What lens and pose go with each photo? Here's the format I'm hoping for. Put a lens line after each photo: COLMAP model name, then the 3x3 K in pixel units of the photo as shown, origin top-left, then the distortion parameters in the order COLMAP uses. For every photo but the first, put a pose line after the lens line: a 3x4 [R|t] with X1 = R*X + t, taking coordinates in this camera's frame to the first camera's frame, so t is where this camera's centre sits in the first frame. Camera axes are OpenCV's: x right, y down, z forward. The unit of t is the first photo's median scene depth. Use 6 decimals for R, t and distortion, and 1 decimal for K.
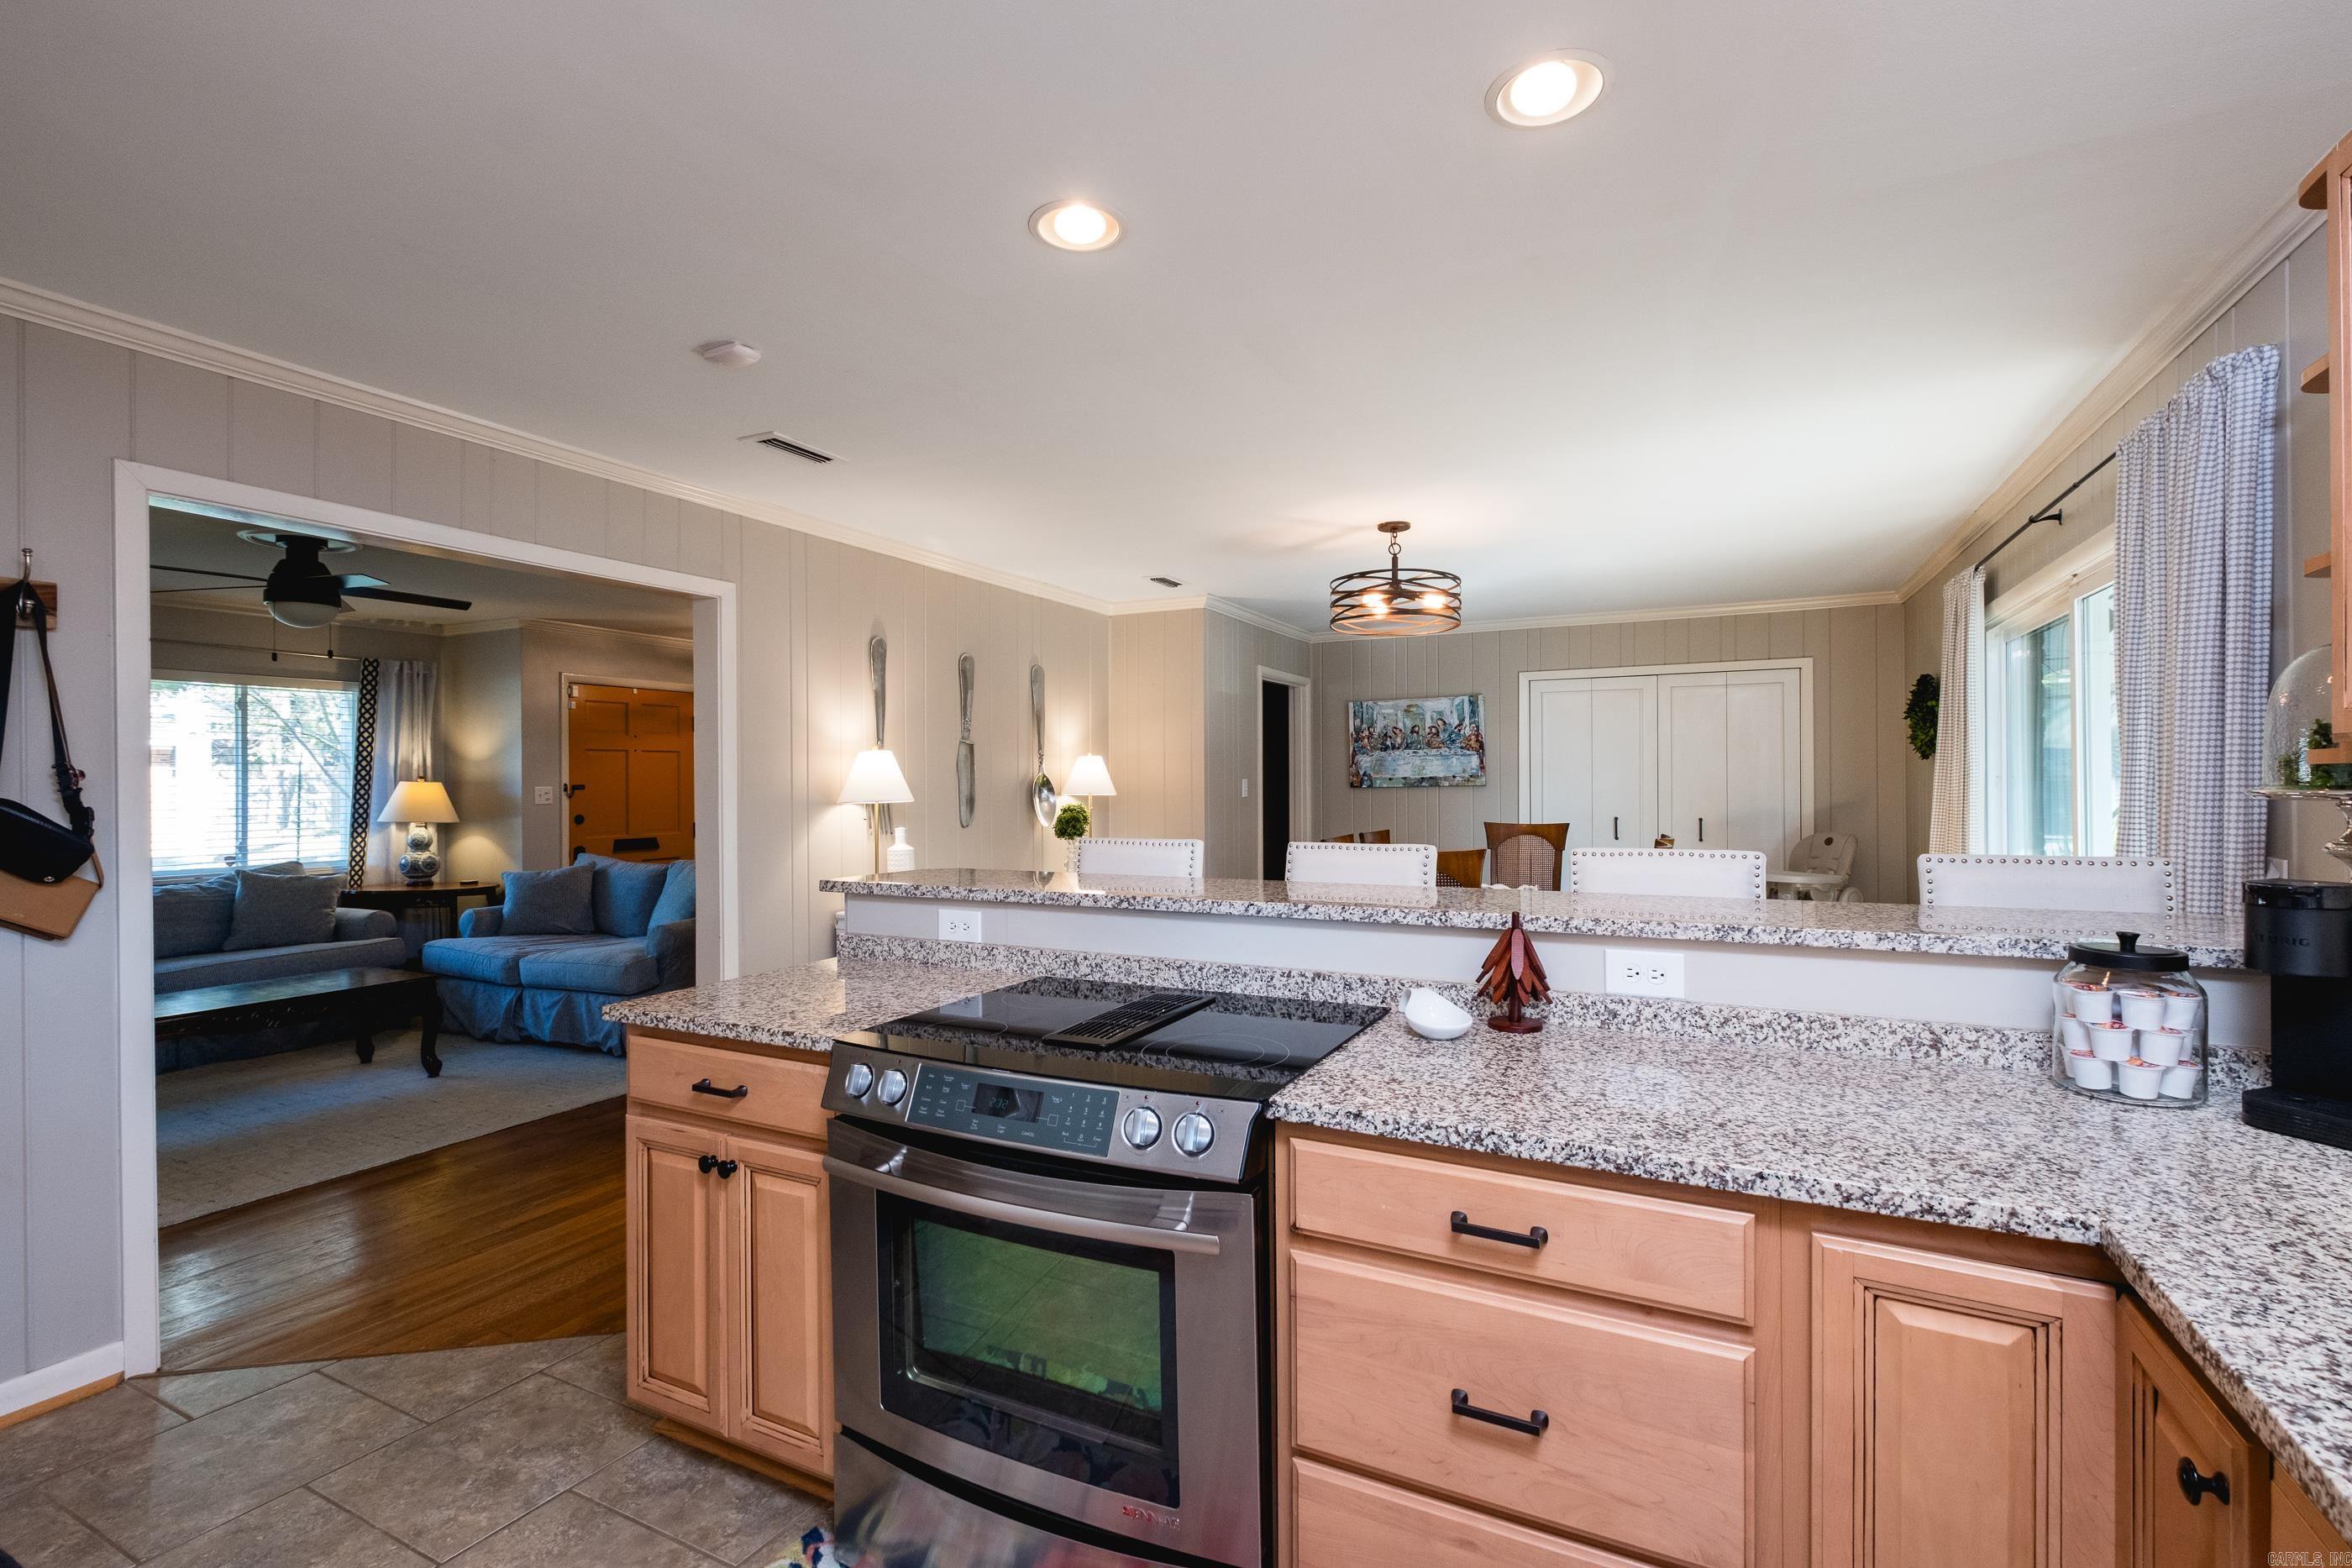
lens RADIAL K [[1017.1, 0, 1180.7], [0, 1017.1, 790.4], [0, 0, 1]] dist [0.007739, -0.004502]
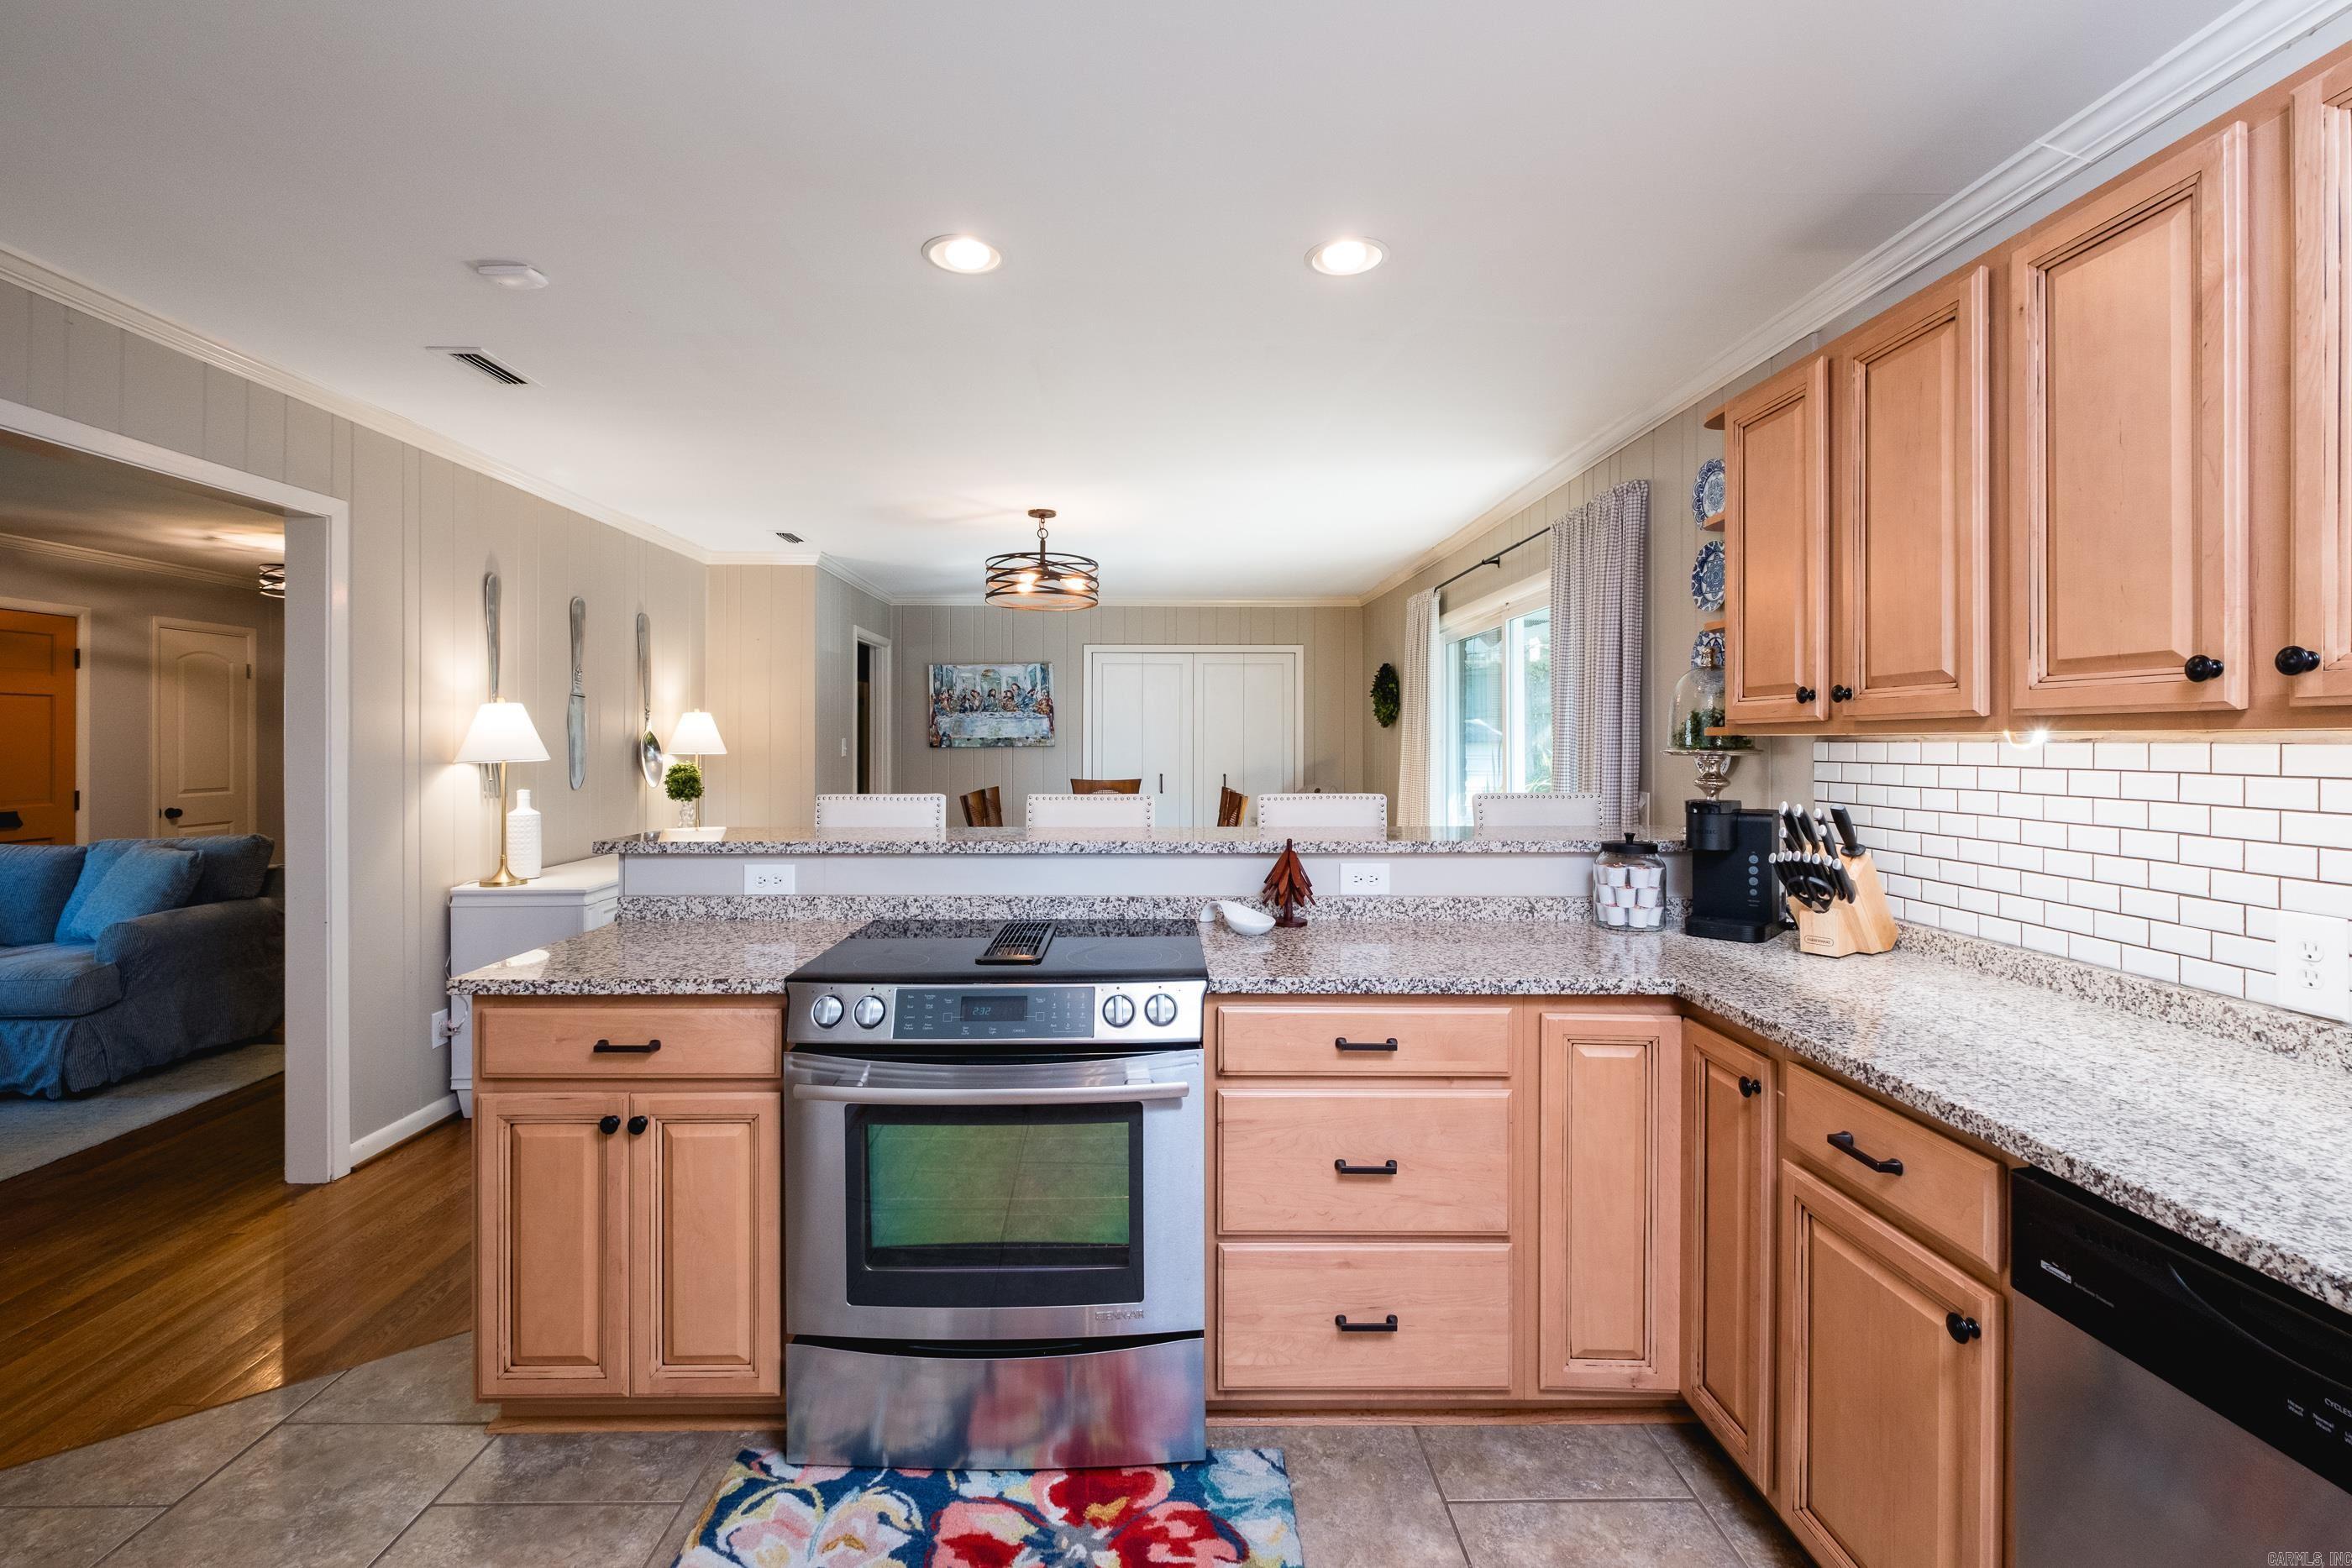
lens RADIAL K [[1017.1, 0, 1164.7], [0, 1017.1, 750.6], [0, 0, 1]] dist [0.007739, -0.004502]
pose [[0.886084, 0.002616, 0.463518, -0.445859], [-0.002477, 0.999997, -0.000908, 0.003679], [-0.463519, -0.000344, 0.886087, -0.123404]]
